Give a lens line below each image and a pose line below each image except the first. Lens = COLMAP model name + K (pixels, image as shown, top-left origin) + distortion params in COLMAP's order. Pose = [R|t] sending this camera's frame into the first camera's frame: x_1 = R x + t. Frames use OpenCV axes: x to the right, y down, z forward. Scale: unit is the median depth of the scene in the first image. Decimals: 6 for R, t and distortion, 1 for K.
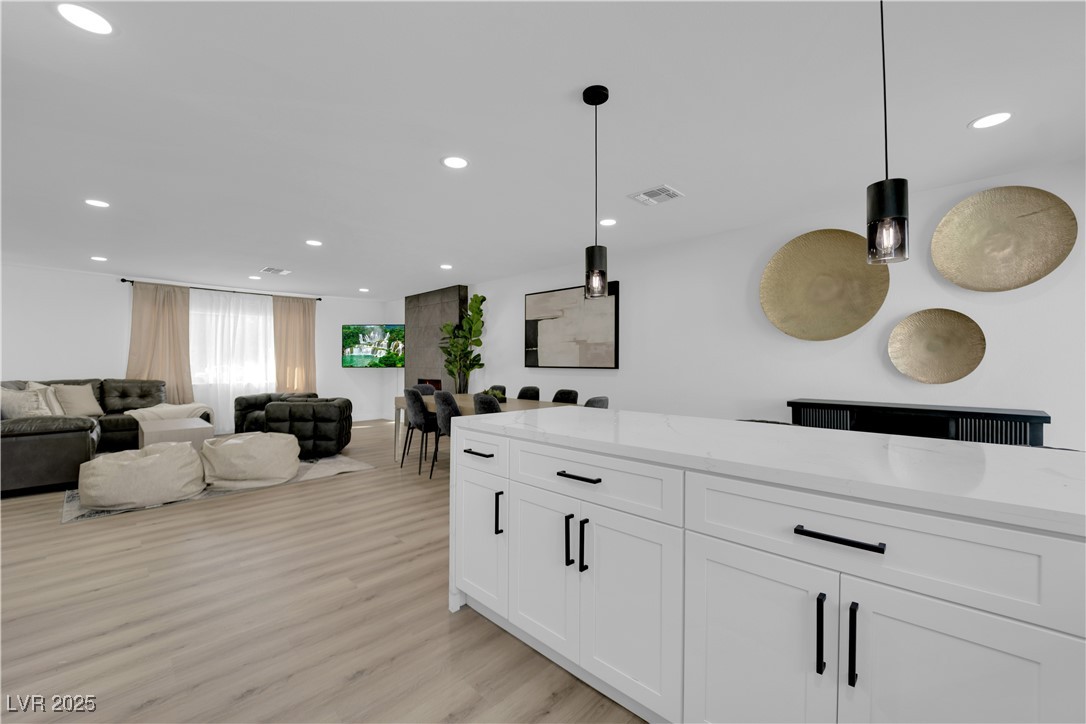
lens RADIAL K [[435.9, 0, 543.2], [0, 435.9, 358.9], [0, 0, 1]] dist [-0.009258, -0.003960]
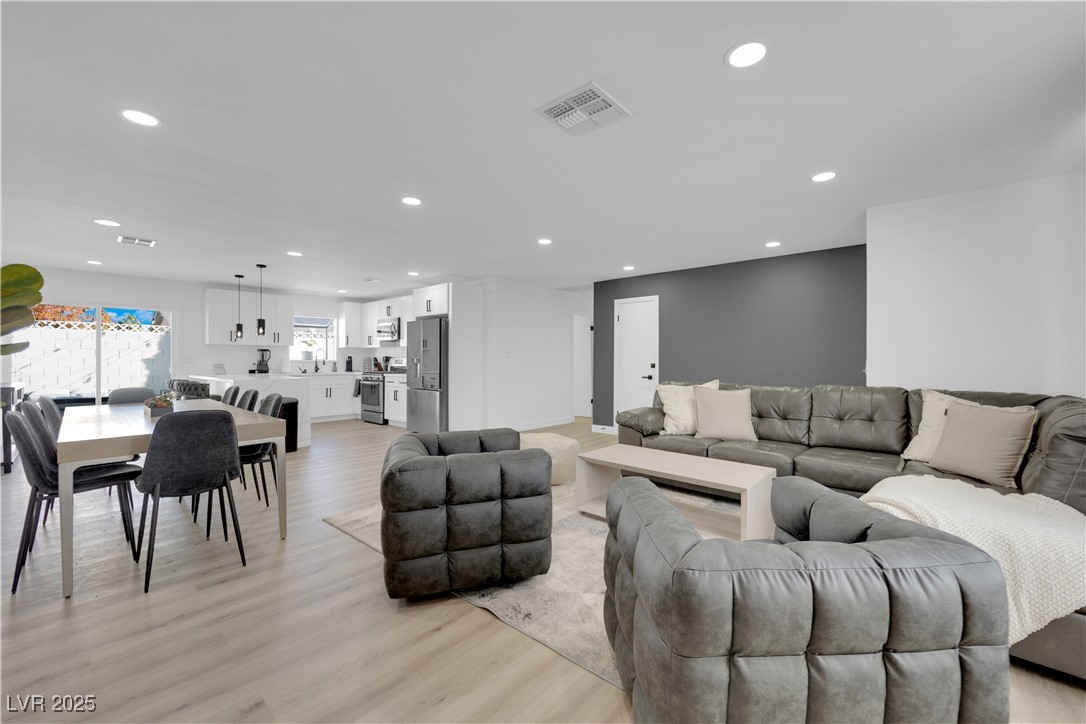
lens RADIAL K [[435.9, 0, 543.8], [0, 435.9, 359.1], [0, 0, 1]] dist [-0.009258, -0.003960]
pose [[-0.998882, -0.003066, -0.047173, -0.511923], [-0.002644, 0.999956, -0.009008, 0.011398], [0.047198, -0.008873, -0.998846, 1.249654]]
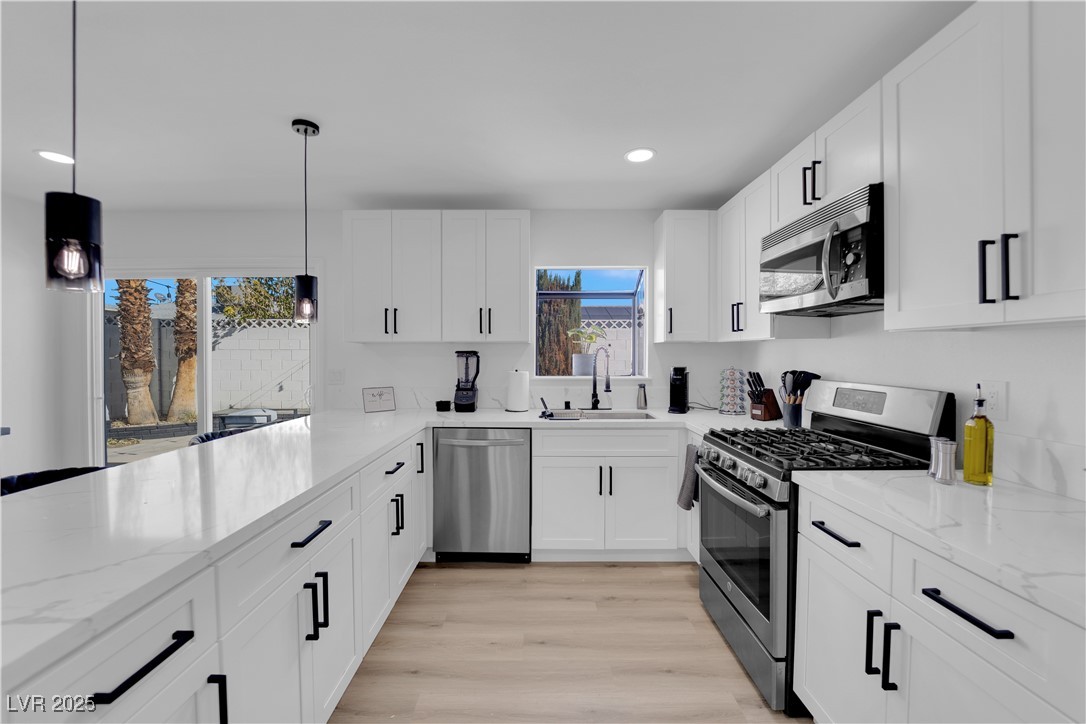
lens RADIAL K [[435.9, 0, 542.4], [0, 435.9, 358.7], [0, 0, 1]] dist [-0.009258, -0.003960]
pose [[-0.702812, -0.009057, 0.711318, -0.201792], [-0.005682, 0.999959, 0.007118, -0.020409], [-0.711353, 0.000961, -0.702834, 0.301085]]
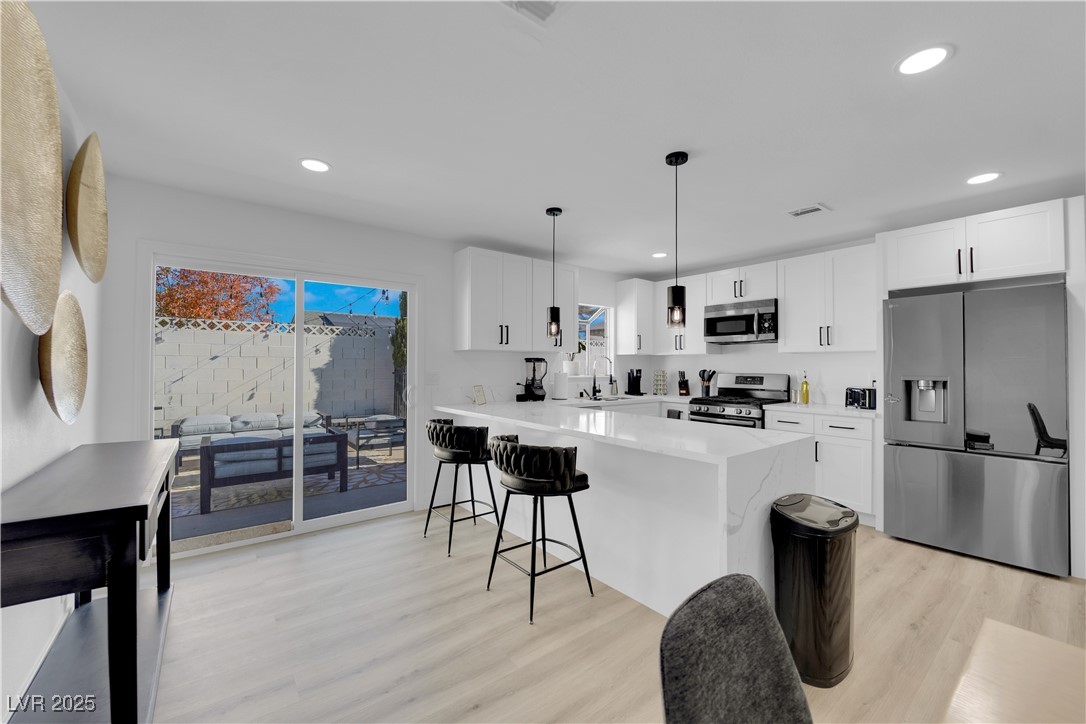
lens RADIAL K [[435.9, 0, 542.9], [0, 435.9, 359.9], [0, 0, 1]] dist [-0.009258, -0.003960]
pose [[-0.991674, -0.003540, 0.128727, 0.103638], [-0.006170, 0.999780, -0.020042, -0.008586], [-0.128628, -0.020670, -0.991477, 0.697126]]
